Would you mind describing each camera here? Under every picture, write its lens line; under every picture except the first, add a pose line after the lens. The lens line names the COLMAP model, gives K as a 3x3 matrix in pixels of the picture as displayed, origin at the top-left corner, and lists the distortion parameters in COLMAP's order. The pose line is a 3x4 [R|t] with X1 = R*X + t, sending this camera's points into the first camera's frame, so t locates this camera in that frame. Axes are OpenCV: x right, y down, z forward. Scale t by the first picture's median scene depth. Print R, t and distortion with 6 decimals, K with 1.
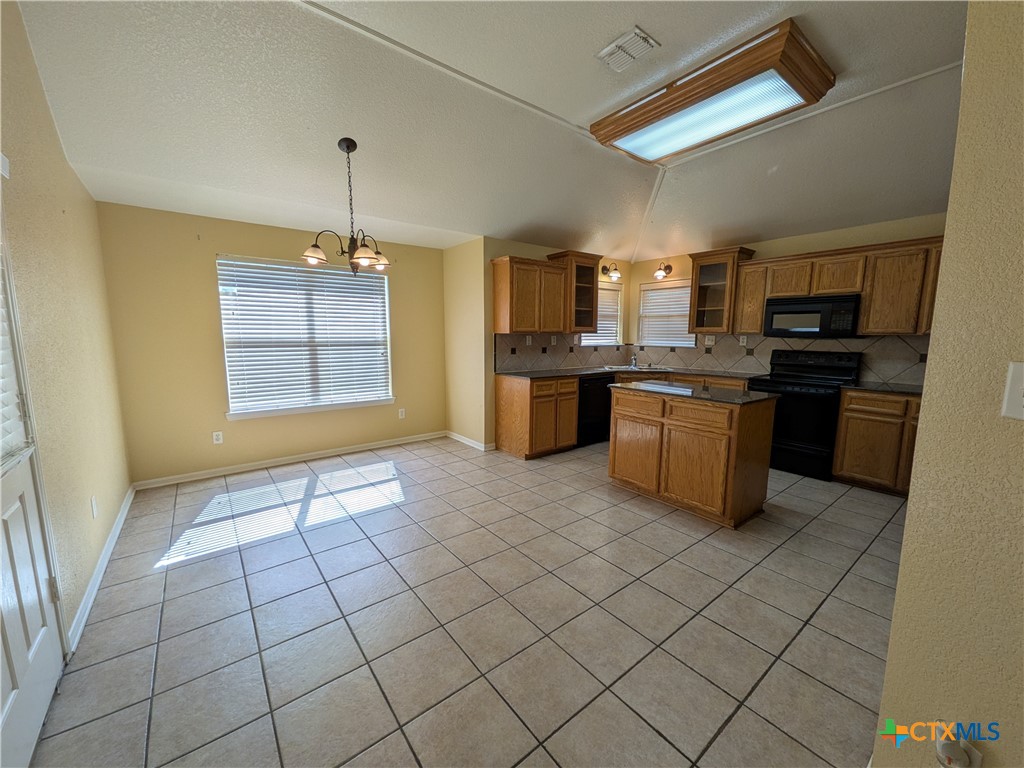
lens RADIAL K [[405.0, 0, 514.5], [0, 405.0, 385.6], [0, 0, 1]] dist [0.010776, -0.003280]
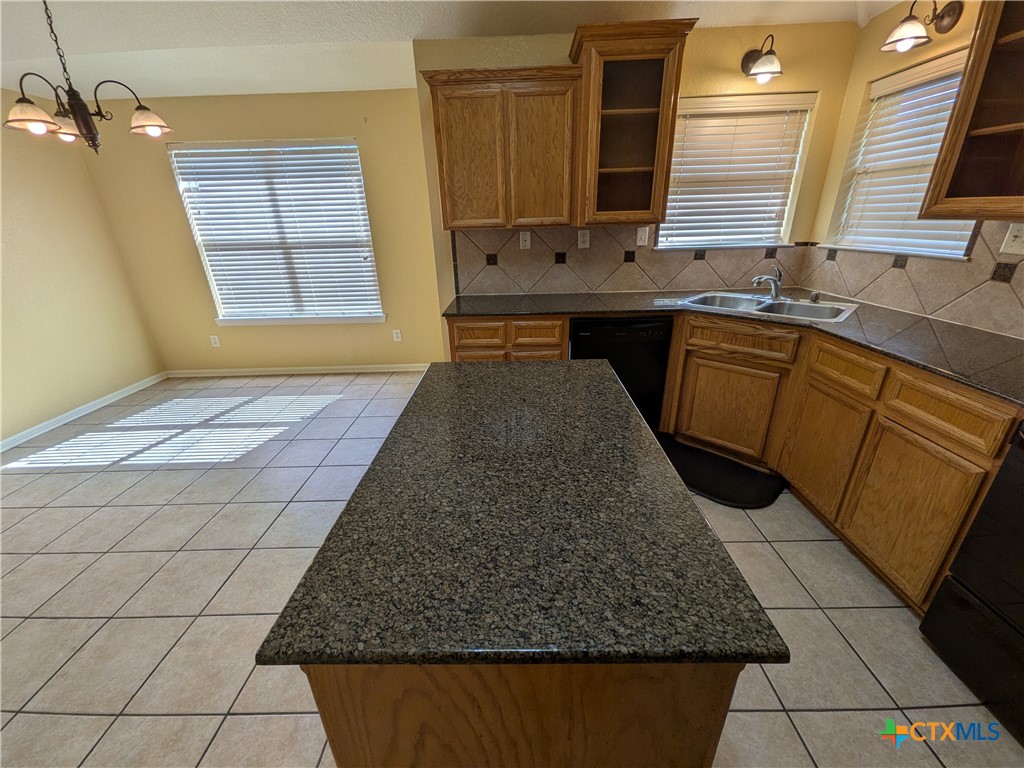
lens RADIAL K [[405.0, 0, 512.9], [0, 405.0, 385.9], [0, 0, 1]] dist [0.010776, -0.003280]
pose [[0.783057, 0.213760, -0.584062, 0.429350], [-0.050254, 0.957758, 0.283151, -0.081646], [0.619916, -0.192372, 0.760721, 0.551221]]
